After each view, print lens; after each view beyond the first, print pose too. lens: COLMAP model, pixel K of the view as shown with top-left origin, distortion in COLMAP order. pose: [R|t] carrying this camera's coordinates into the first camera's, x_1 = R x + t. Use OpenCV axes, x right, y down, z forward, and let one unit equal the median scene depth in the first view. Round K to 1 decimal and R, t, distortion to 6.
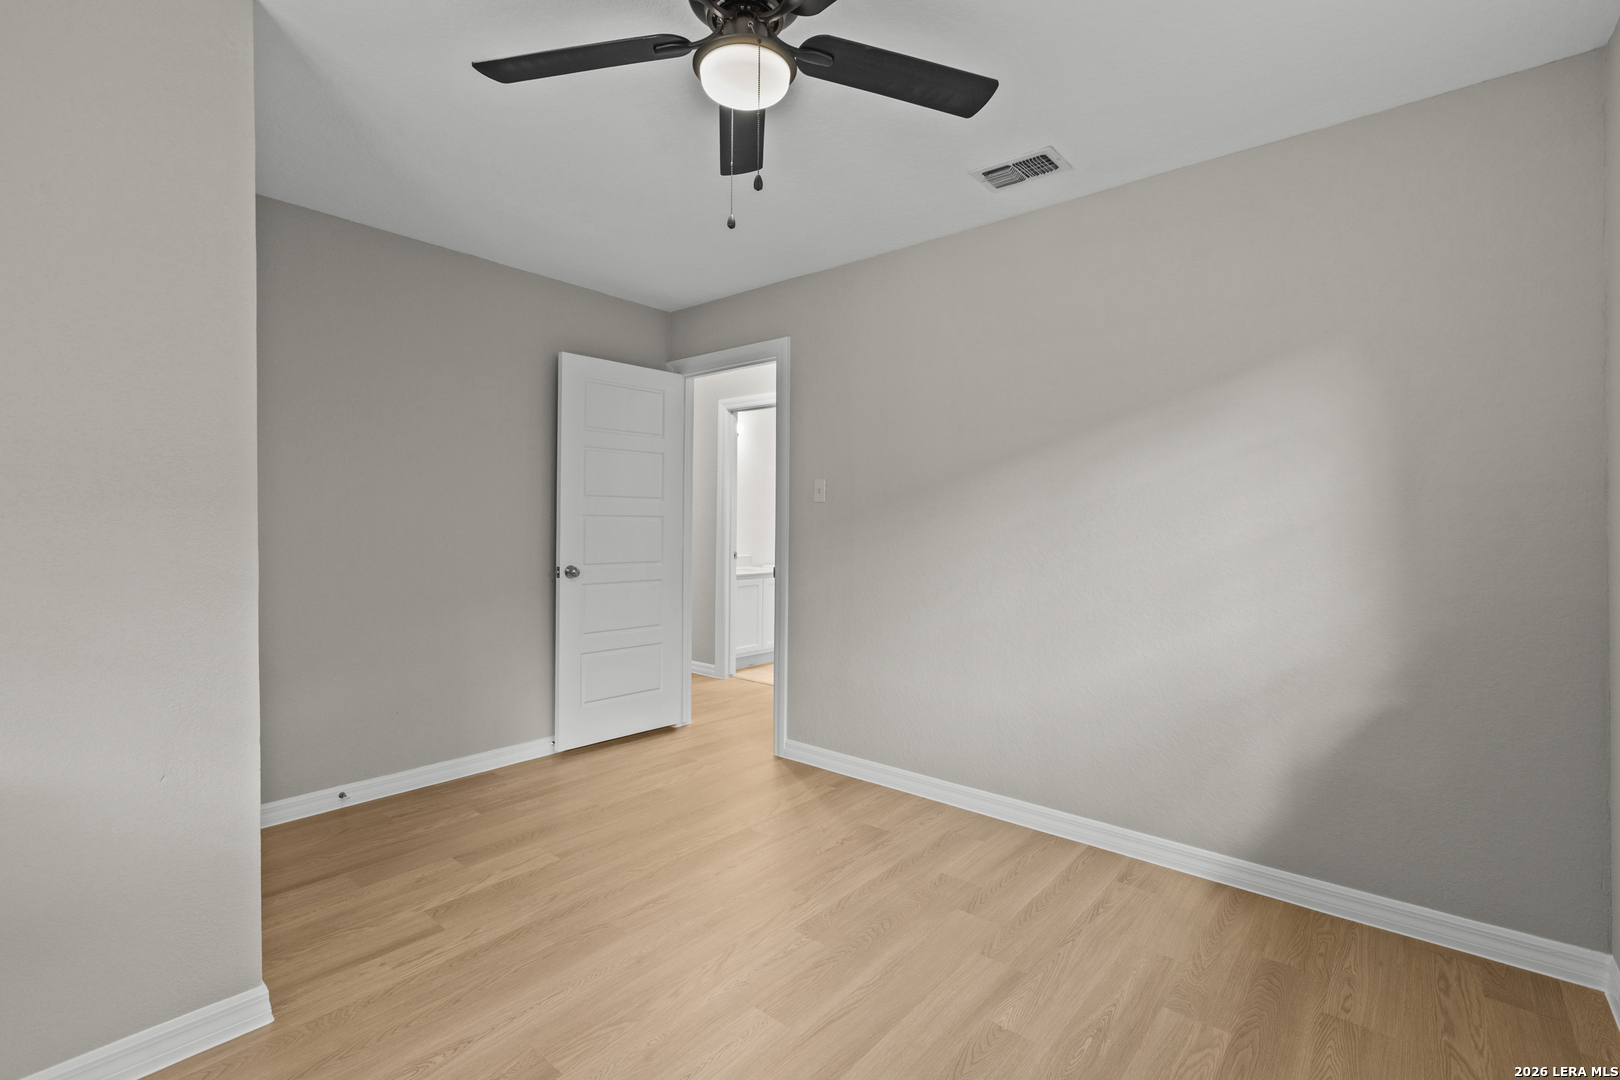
lens RADIAL K [[730.9, 0, 809.7], [0, 730.9, 522.1], [0, 0, 1]] dist [0.001281, 0.000471]
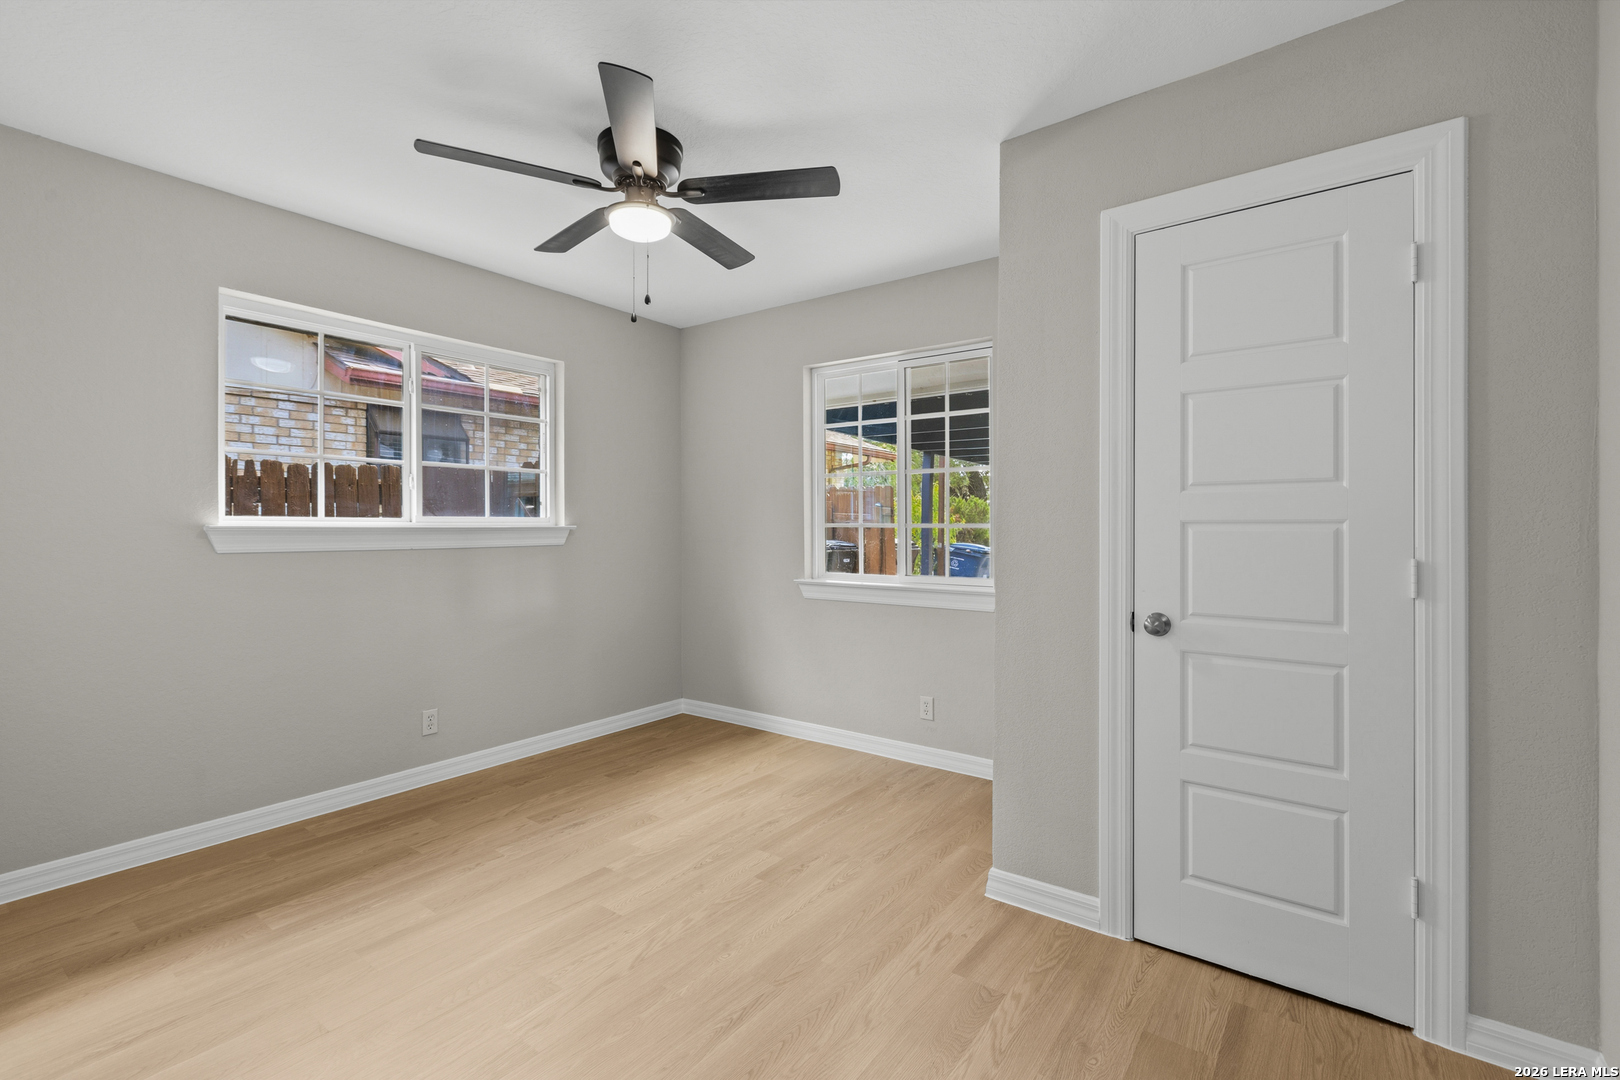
lens RADIAL K [[730.9, 0, 809.7], [0, 730.9, 522.1], [0, 0, 1]] dist [0.001281, 0.000471]
pose [[-0.997647, -0.005108, -0.068368, -0.272288], [-0.004825, 0.999979, -0.004306, -0.000379], [0.068388, -0.003966, -0.997651, 2.020667]]
